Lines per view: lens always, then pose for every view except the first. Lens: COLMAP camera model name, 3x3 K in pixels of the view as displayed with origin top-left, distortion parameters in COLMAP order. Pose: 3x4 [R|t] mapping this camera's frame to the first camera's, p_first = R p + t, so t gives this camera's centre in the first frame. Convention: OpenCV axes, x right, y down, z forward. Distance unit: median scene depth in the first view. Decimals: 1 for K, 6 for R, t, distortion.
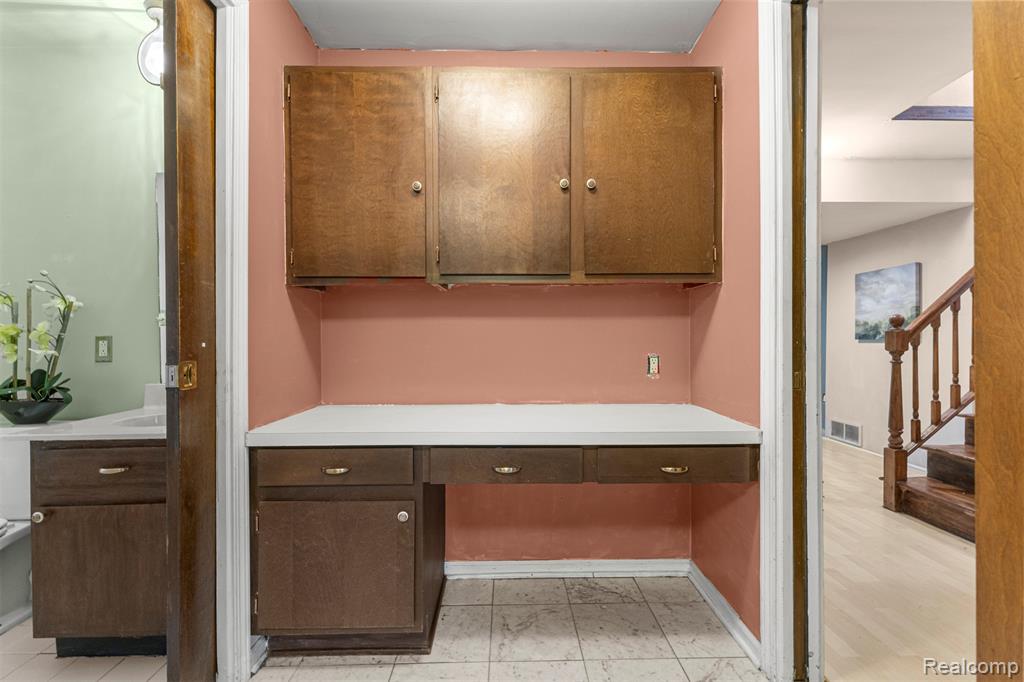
lens RADIAL K [[447.5, 0, 511.5], [0, 447.5, 341.6], [0, 0, 1]] dist [0.013049, -0.003401]
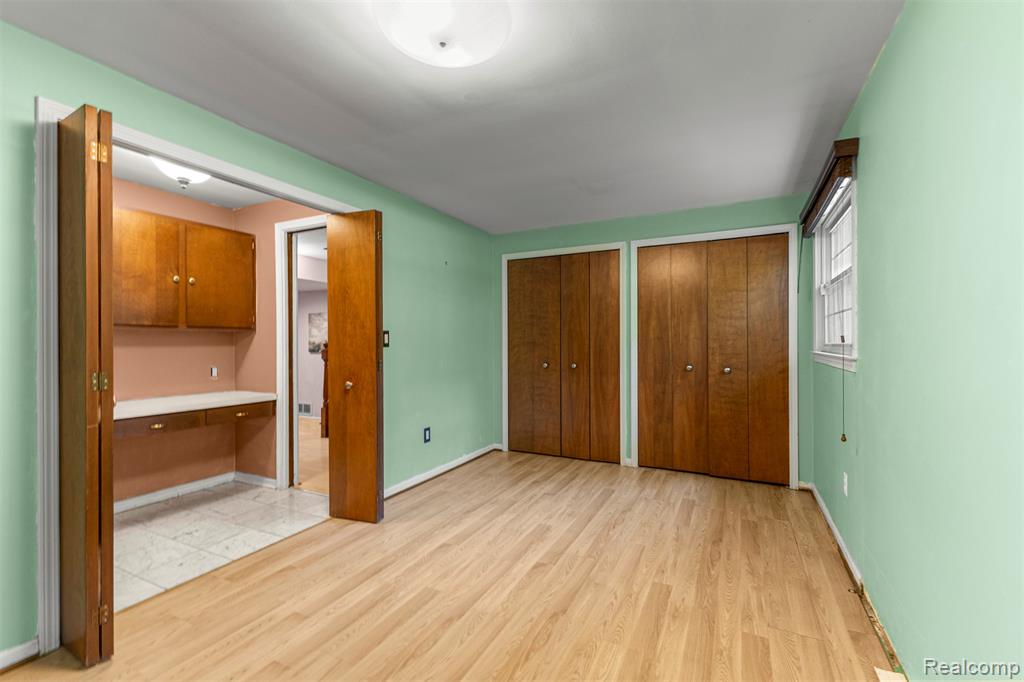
lens RADIAL K [[447.5, 0, 510.9], [0, 447.5, 343.5], [0, 0, 1]] dist [0.013049, -0.003401]
pose [[0.474419, 0.001531, 0.880298, -0.872031], [0.004516, 0.999981, -0.004173, -0.061057], [-0.880287, 0.005955, 0.474403, -1.135350]]
